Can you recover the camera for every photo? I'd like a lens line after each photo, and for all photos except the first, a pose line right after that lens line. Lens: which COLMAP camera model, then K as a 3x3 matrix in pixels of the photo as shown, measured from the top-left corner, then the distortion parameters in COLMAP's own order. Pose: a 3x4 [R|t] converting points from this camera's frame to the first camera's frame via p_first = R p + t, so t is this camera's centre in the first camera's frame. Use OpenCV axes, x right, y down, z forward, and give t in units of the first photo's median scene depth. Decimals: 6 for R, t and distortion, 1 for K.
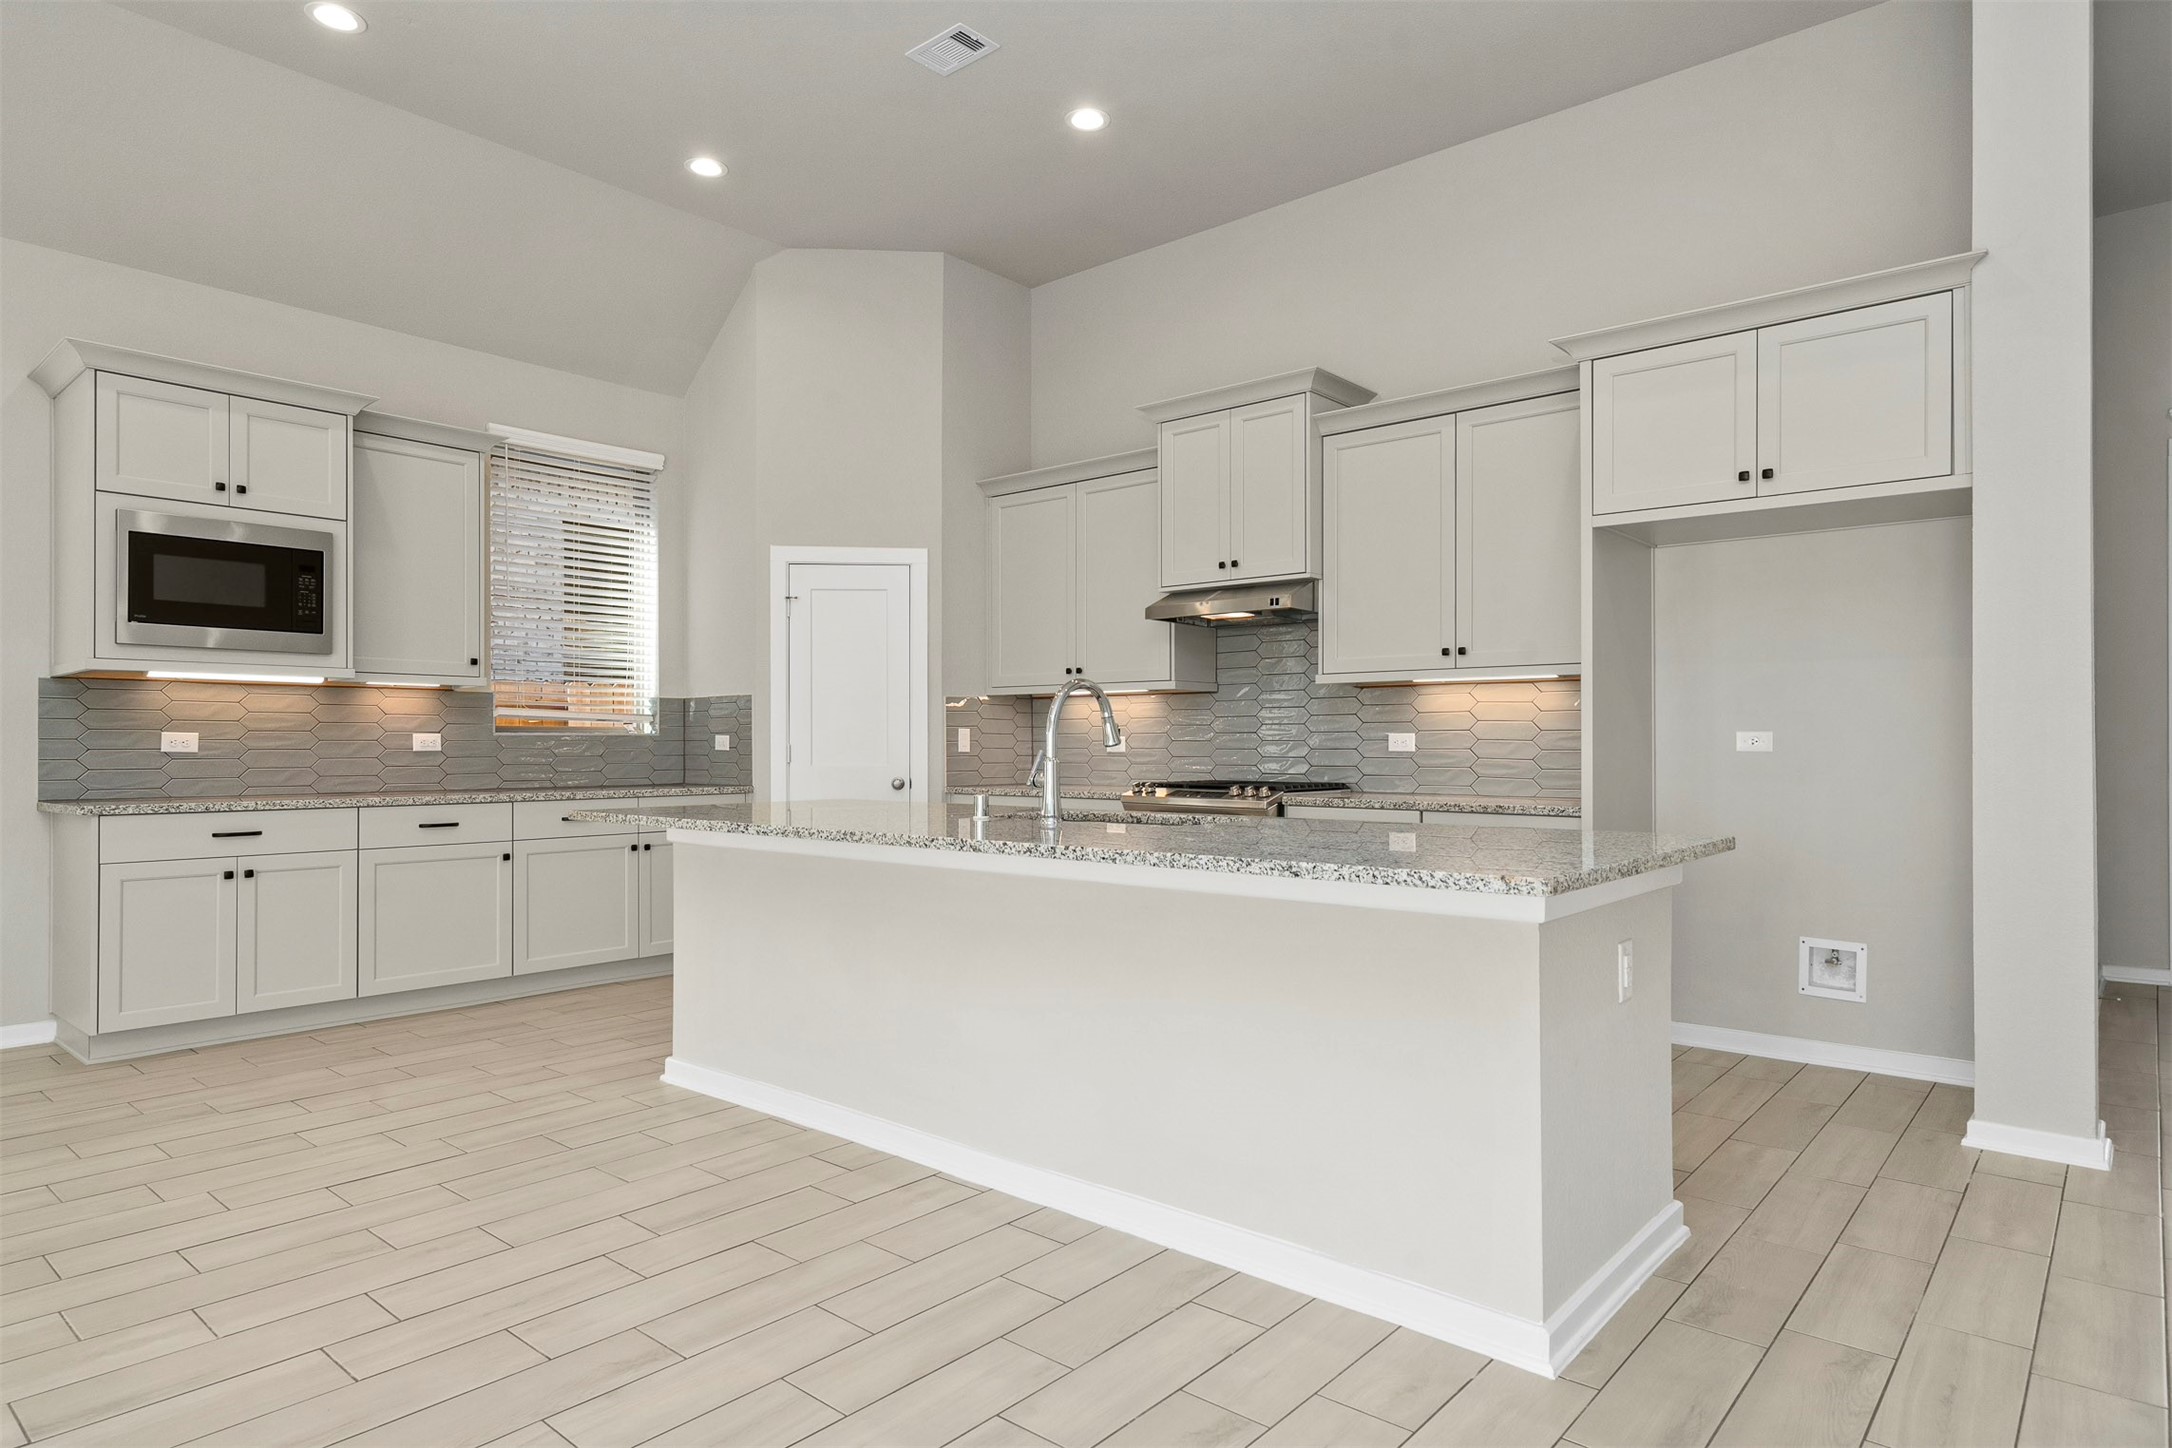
lens RADIAL K [[1229.3, 0, 1093.5], [0, 1229.3, 744.5], [0, 0, 1]] dist [-0.003434, -0.000574]
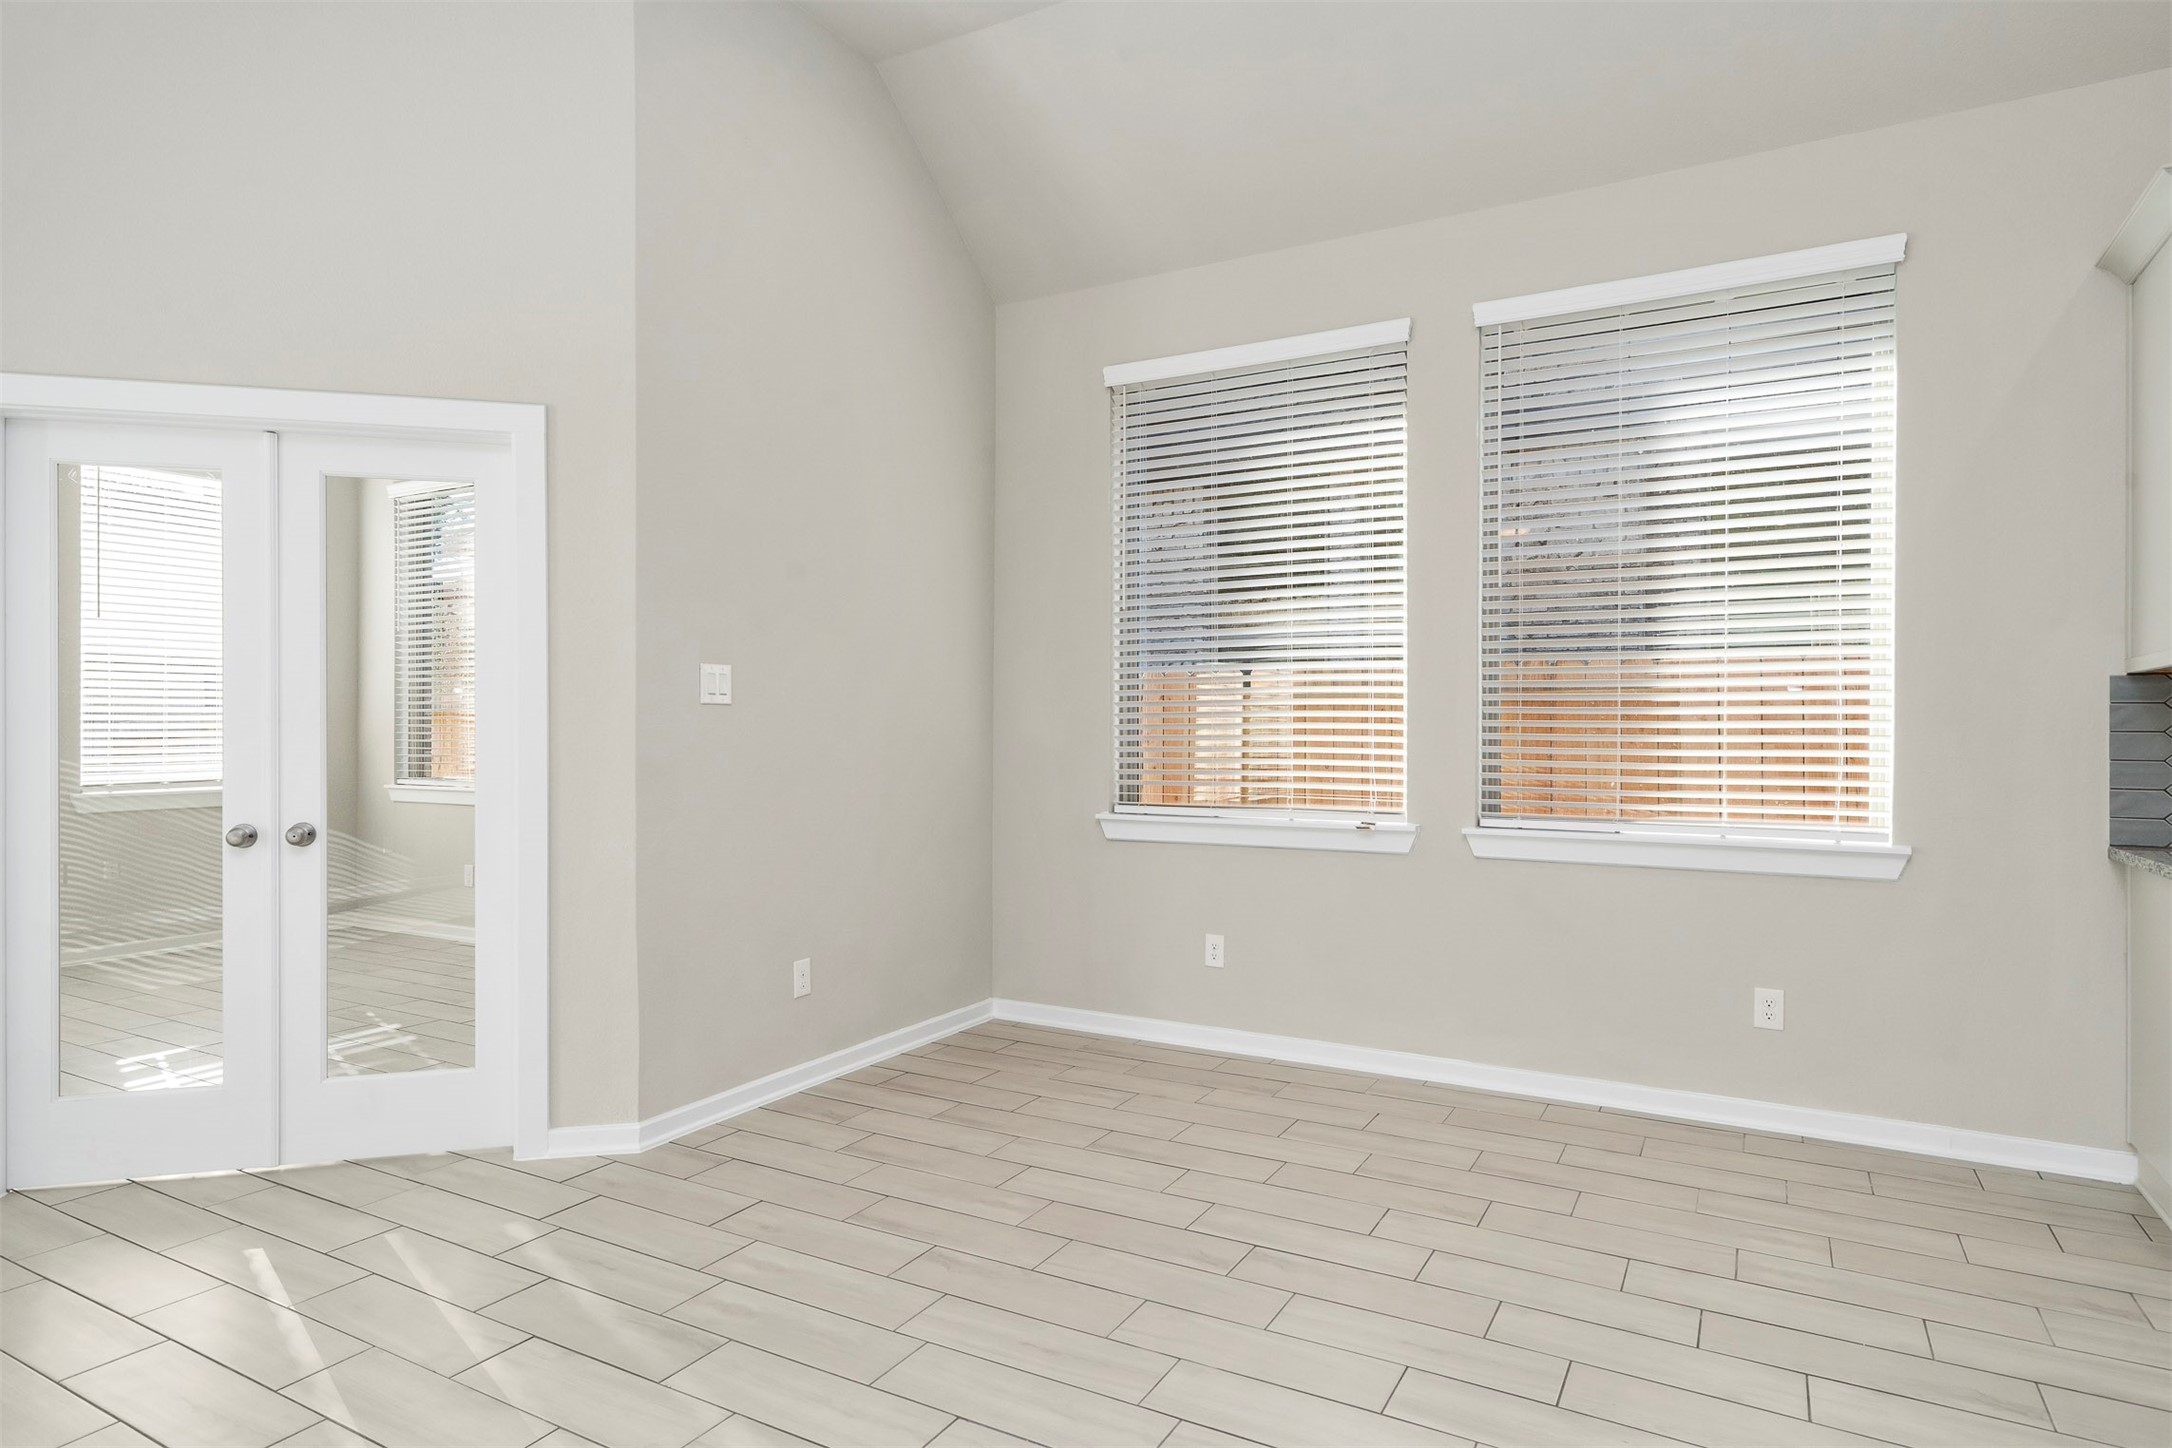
lens RADIAL K [[1217.8, 0, 1074.4], [0, 1217.8, 727.2], [0, 0, 1]] dist [0.003605, 0.002161]
pose [[0.195134, 0.002329, -0.980774, -0.262191], [-0.000522, 0.999997, 0.002271, -0.024356], [0.980776, 0.000069, 0.195135, 0.249422]]
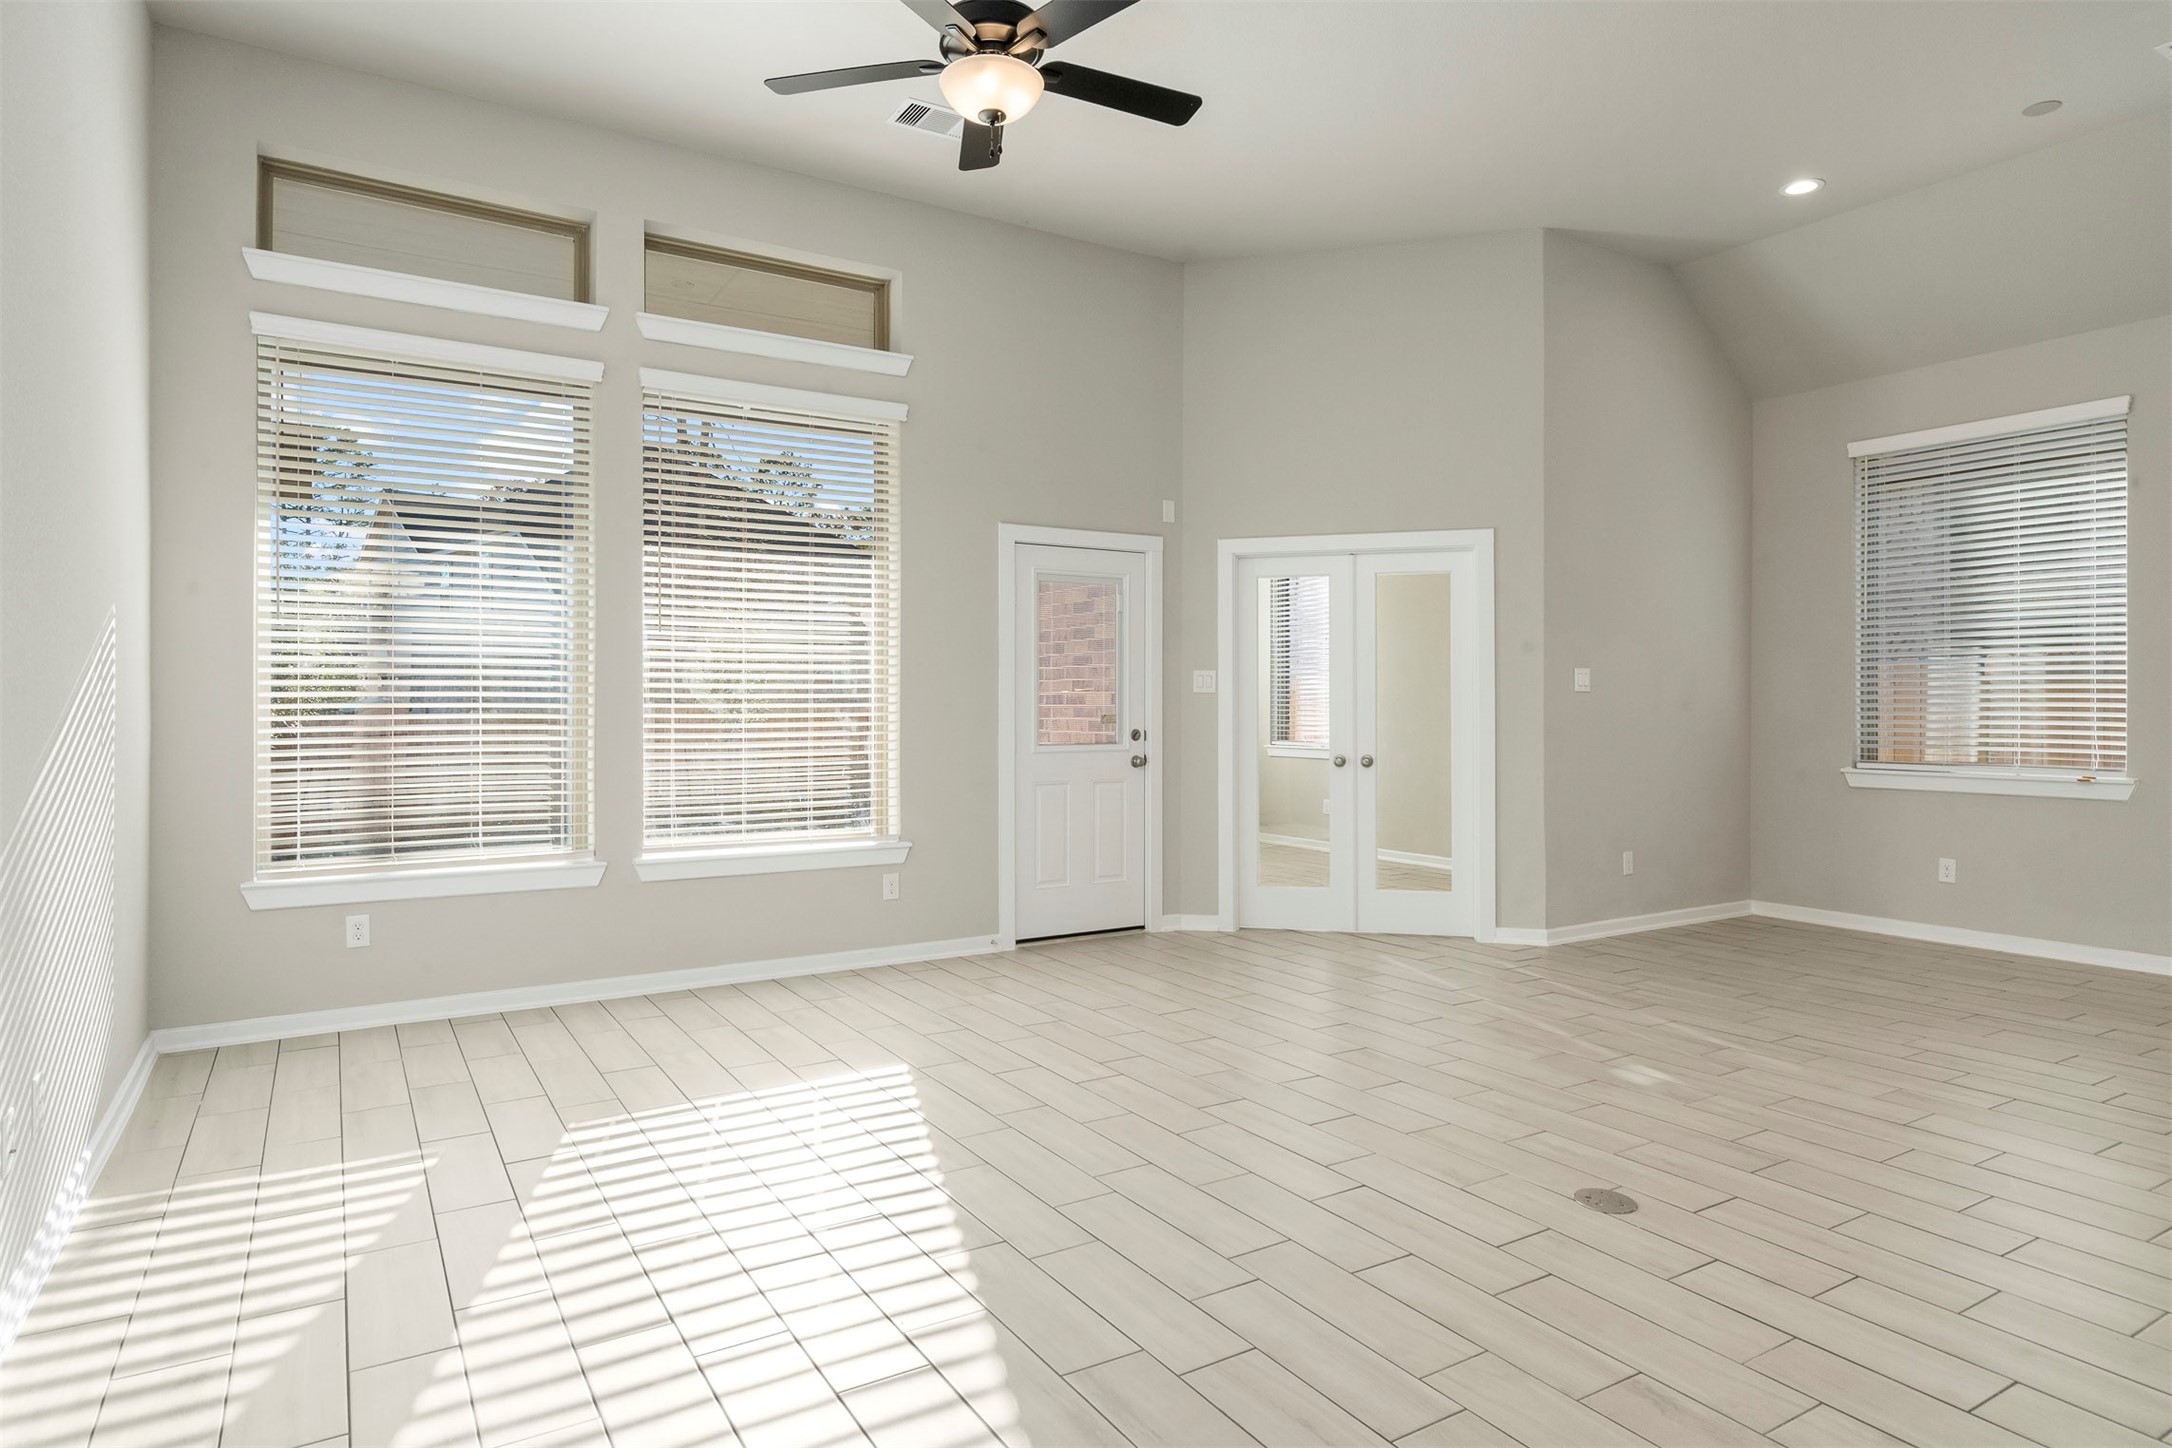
lens RADIAL K [[1217.8, 0, 1069.8], [0, 1217.8, 711.4], [0, 0, 1]] dist [0.003605, 0.002161]
pose [[-0.301830, 0.005830, -0.953344, 0.348639], [0.001454, 0.999983, 0.005655, -0.024357], [0.953361, 0.000321, -0.301834, 0.044321]]
